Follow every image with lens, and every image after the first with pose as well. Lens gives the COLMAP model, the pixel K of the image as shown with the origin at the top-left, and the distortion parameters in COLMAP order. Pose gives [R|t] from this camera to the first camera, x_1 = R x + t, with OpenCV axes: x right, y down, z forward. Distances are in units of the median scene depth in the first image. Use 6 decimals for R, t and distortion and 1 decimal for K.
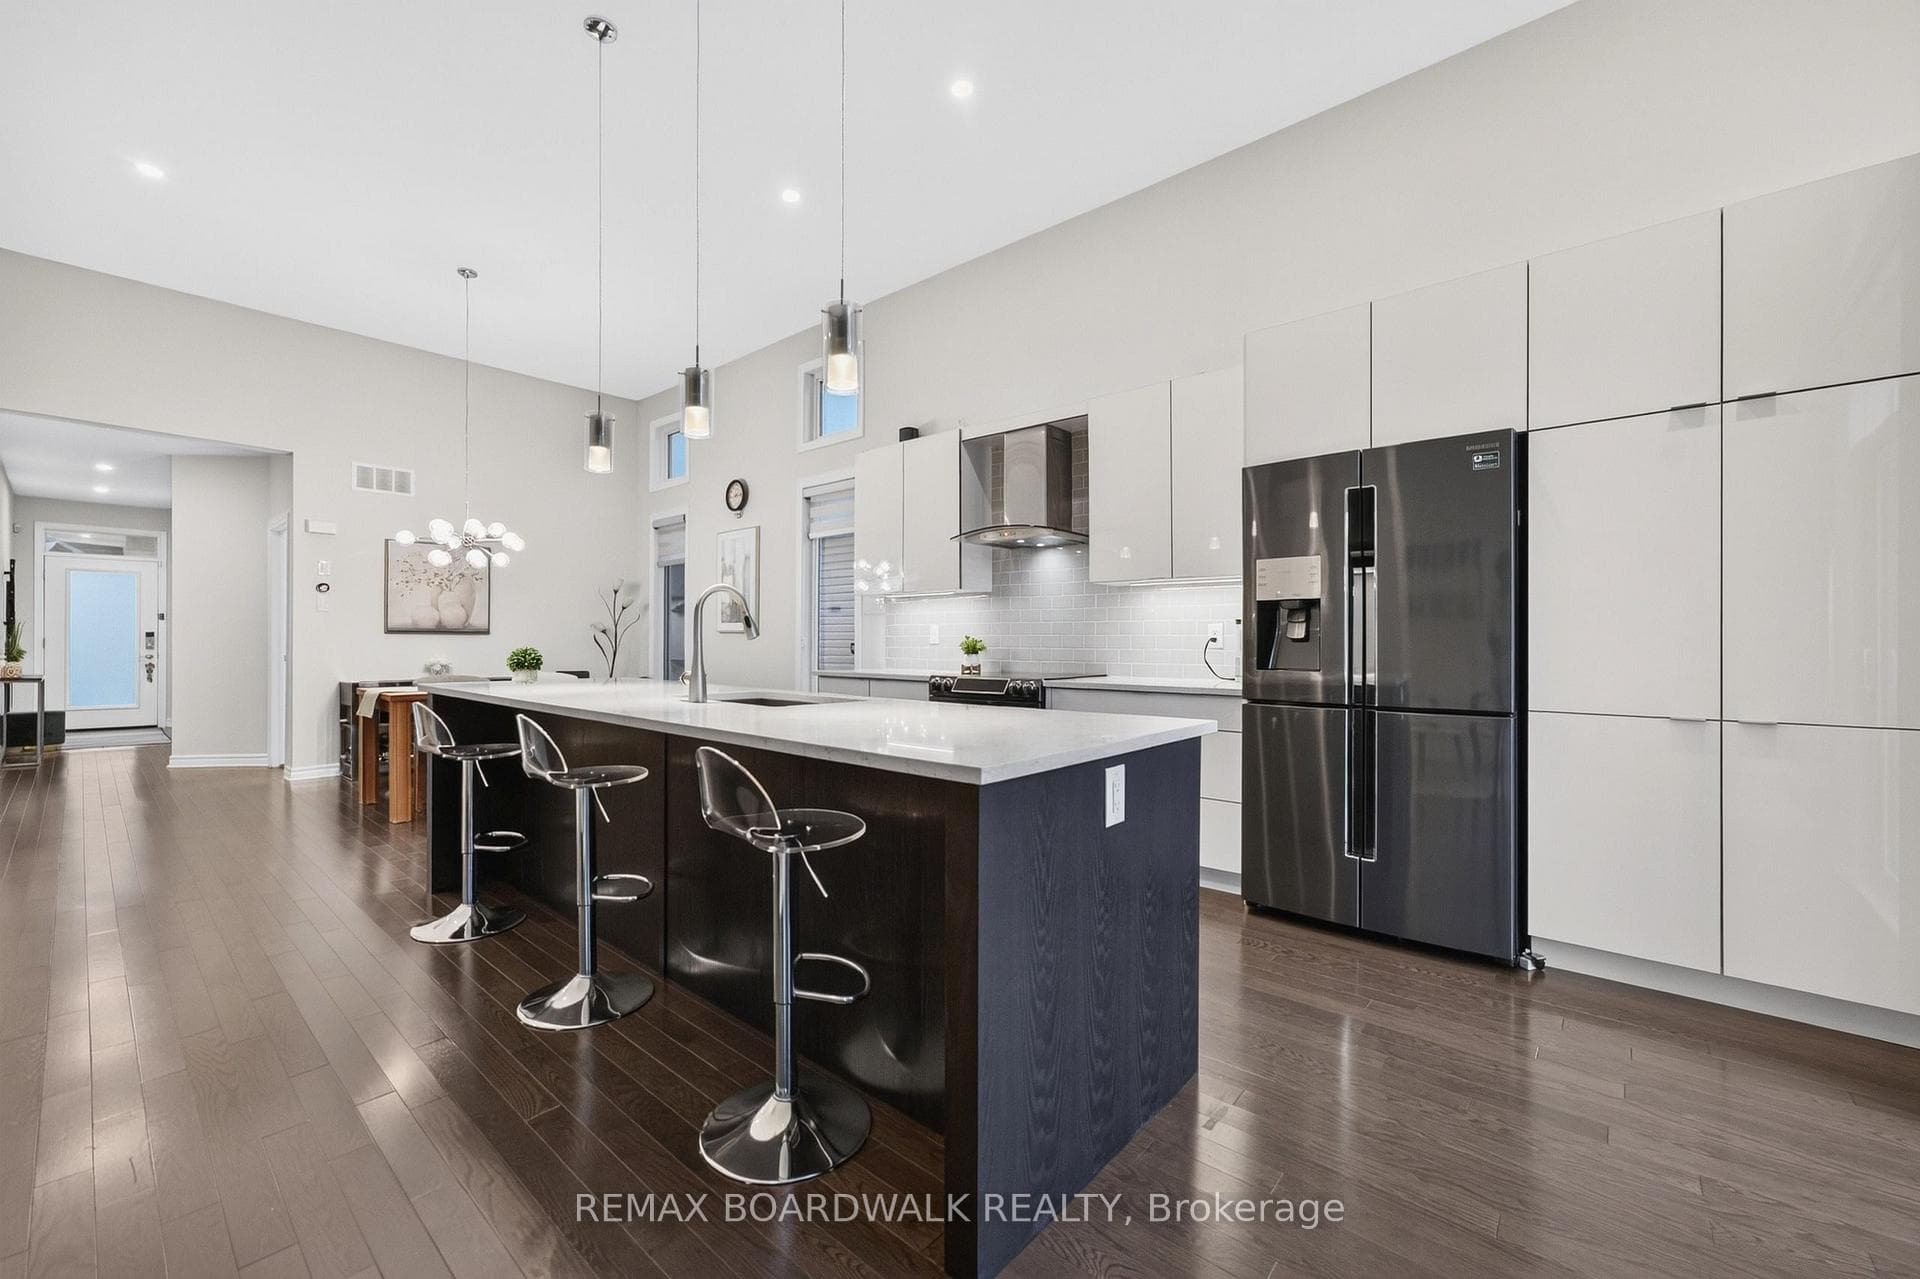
lens RADIAL K [[800.0, 0, 905.1], [0, 800.0, 636.1], [0, 0, 1]] dist [0.051617, -0.000148]
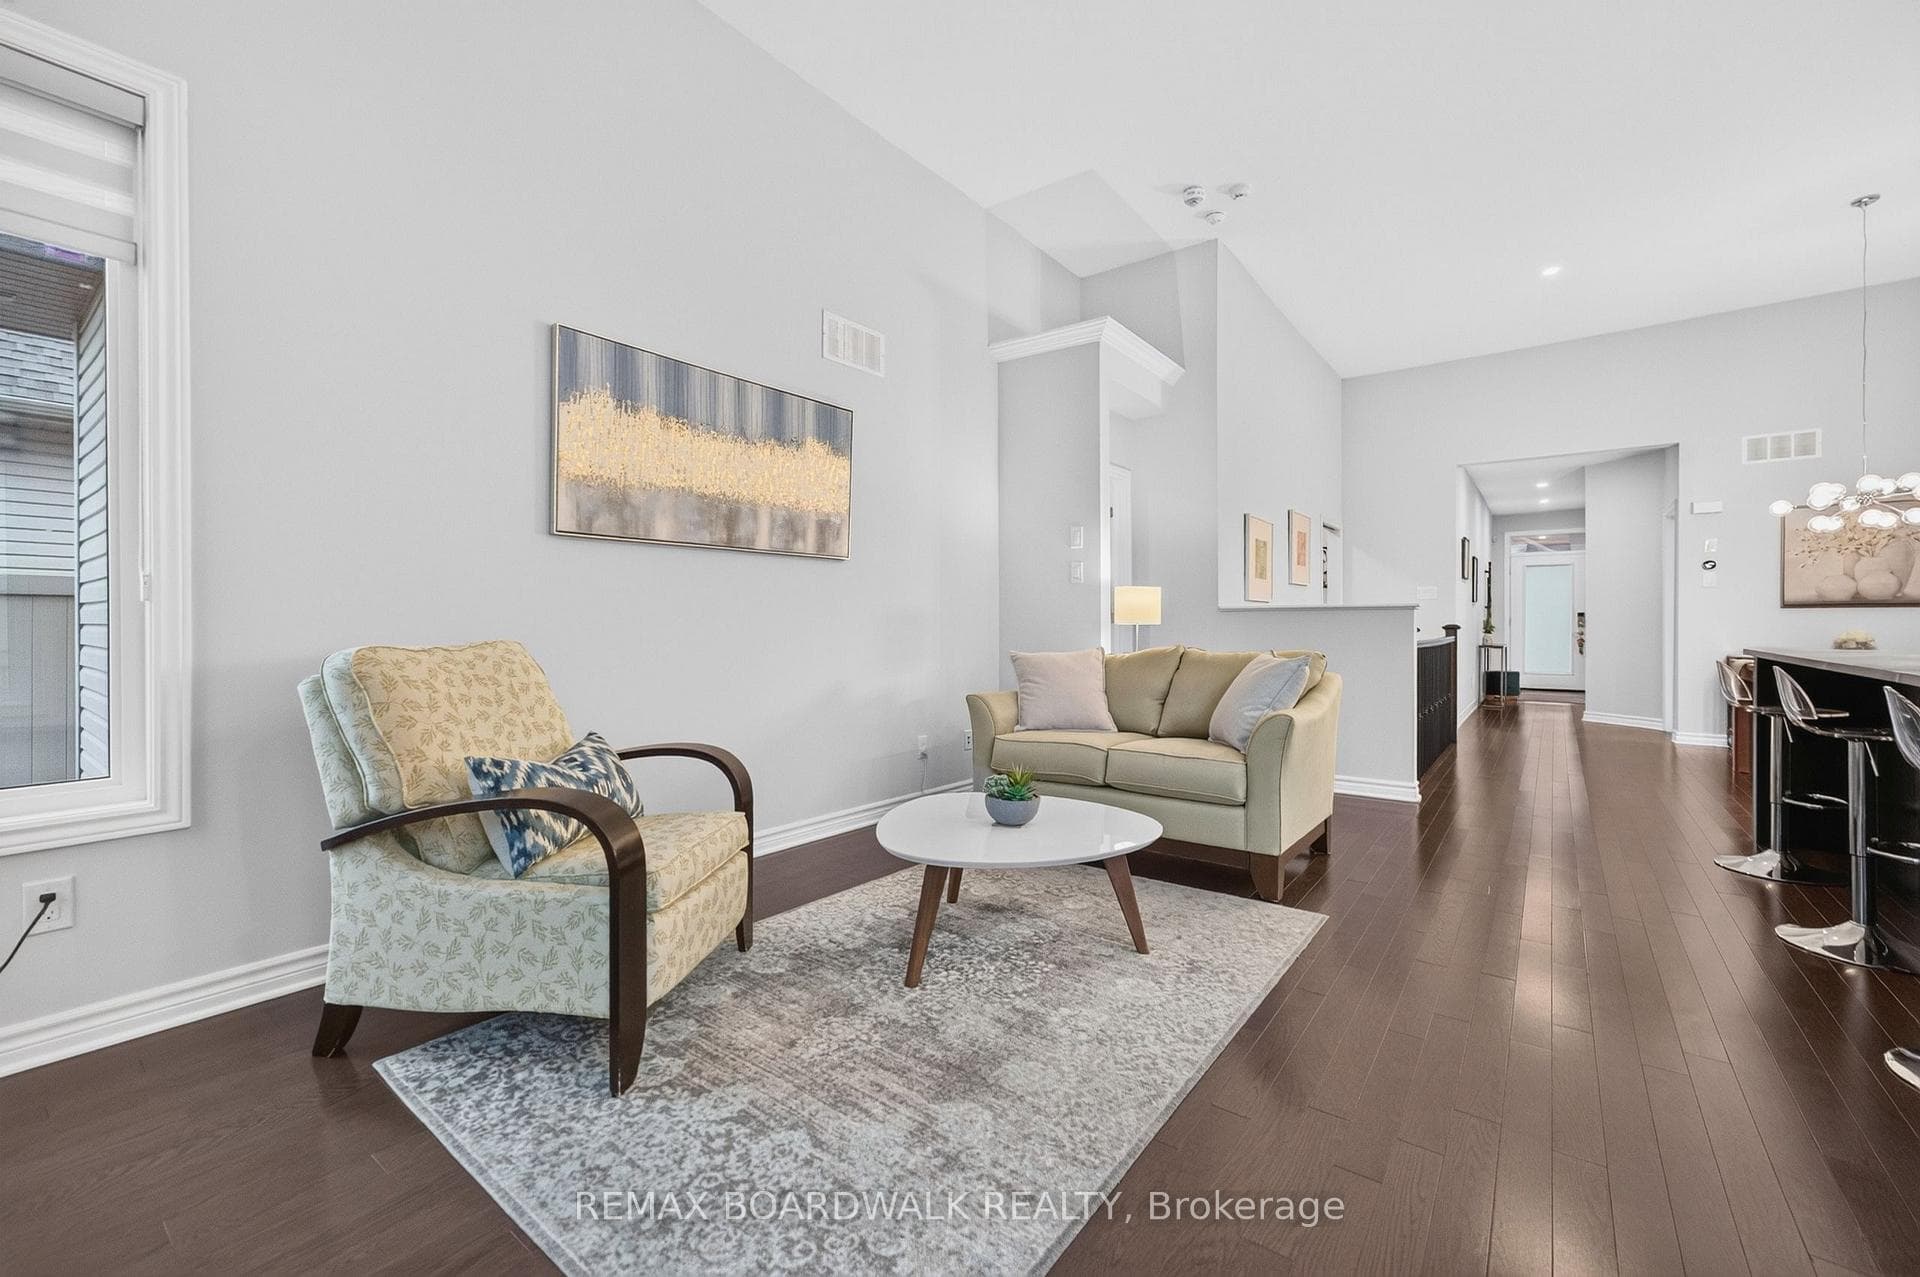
lens RADIAL K [[761.3, 0, 873.2], [0, 761.3, 634.4], [0, 0, 1]] dist [-0.036579, 0.005042]
pose [[0.048633, 0.009008, -0.998776, 0.205144], [0.008732, 0.999917, 0.009444, 0.013755], [0.998779, -0.009181, 0.048550, -0.132809]]
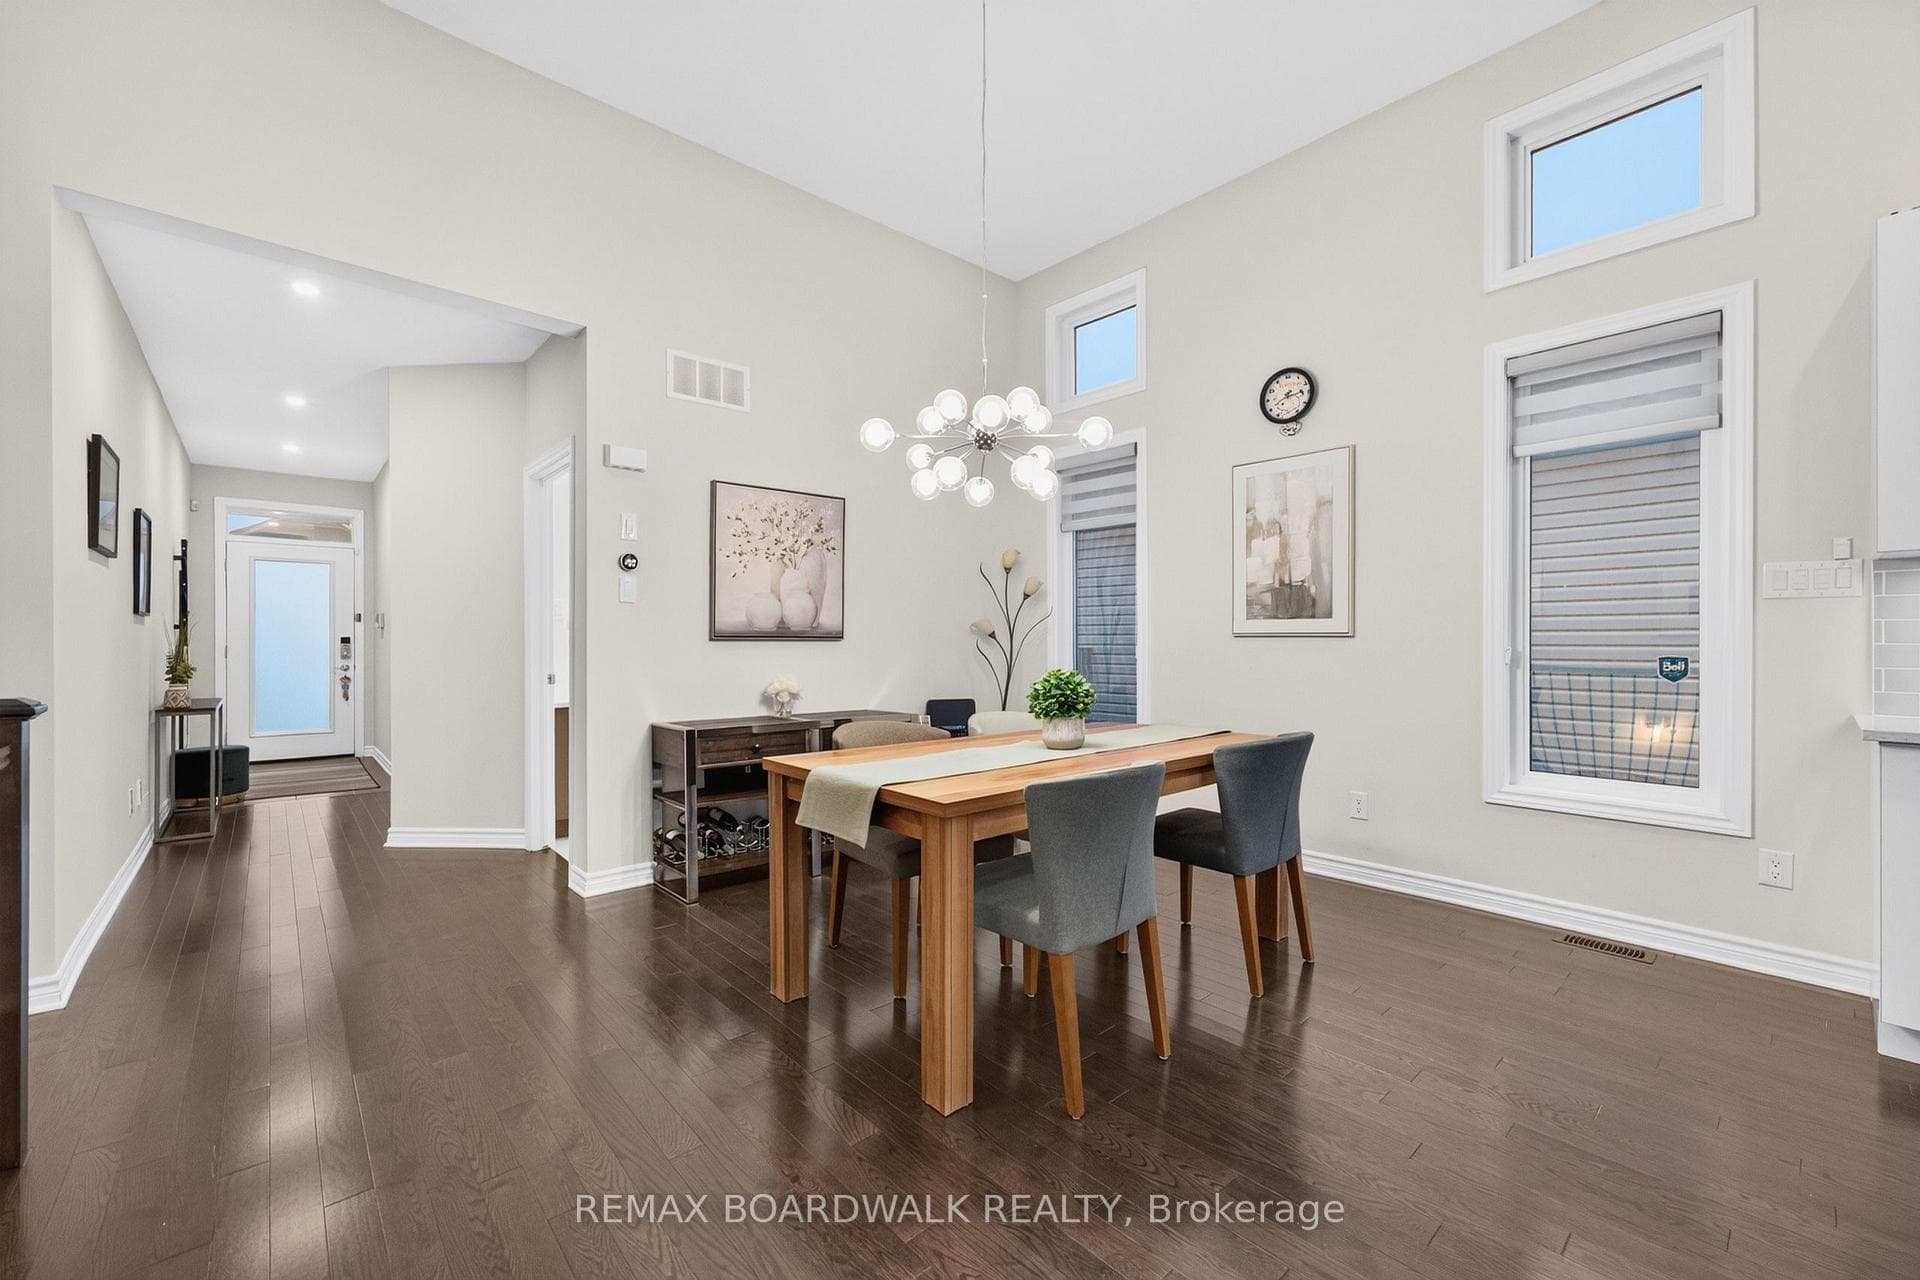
lens RADIAL K [[786.4, 0, 953.1], [0, 786.4, 640.4], [0, 0, 1]] dist [0.020792, 0.000504]
pose [[0.997426, -0.002826, -0.071646, -0.523874], [0.003126, 0.999987, 0.004078, -0.006156], [0.071634, -0.004291, 0.997422, 0.544759]]
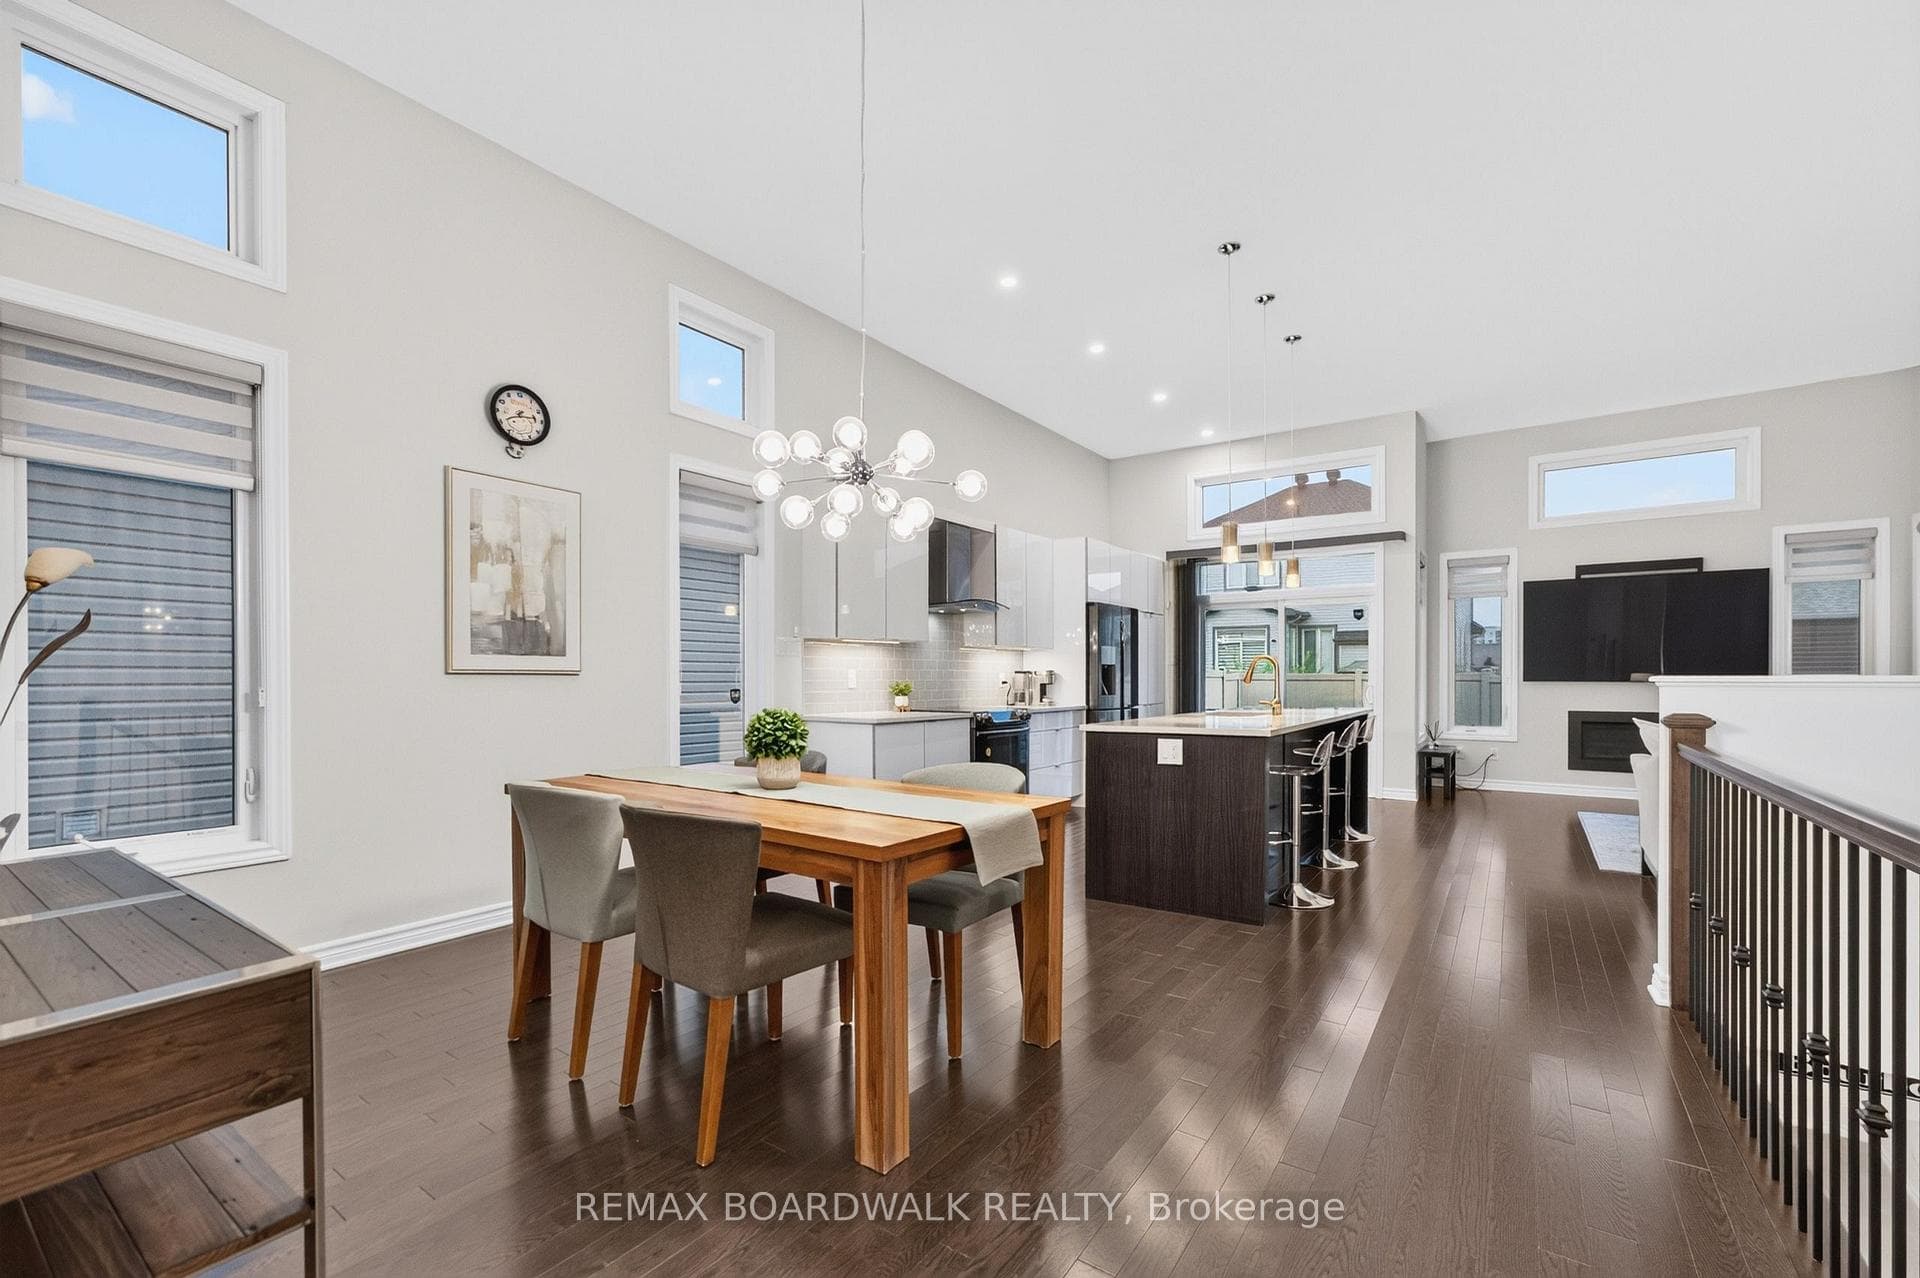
lens RADIAL K [[807.6, 0, 951.6], [0, 807.6, 685.6], [0, 0, 1]] dist [-0.000856, 0.000344]
pose [[-0.148744, -0.010129, 0.988824, -1.001441], [-0.002325, 0.999948, 0.009893, -0.003983], [-0.988873, -0.000828, -0.148760, 1.024399]]
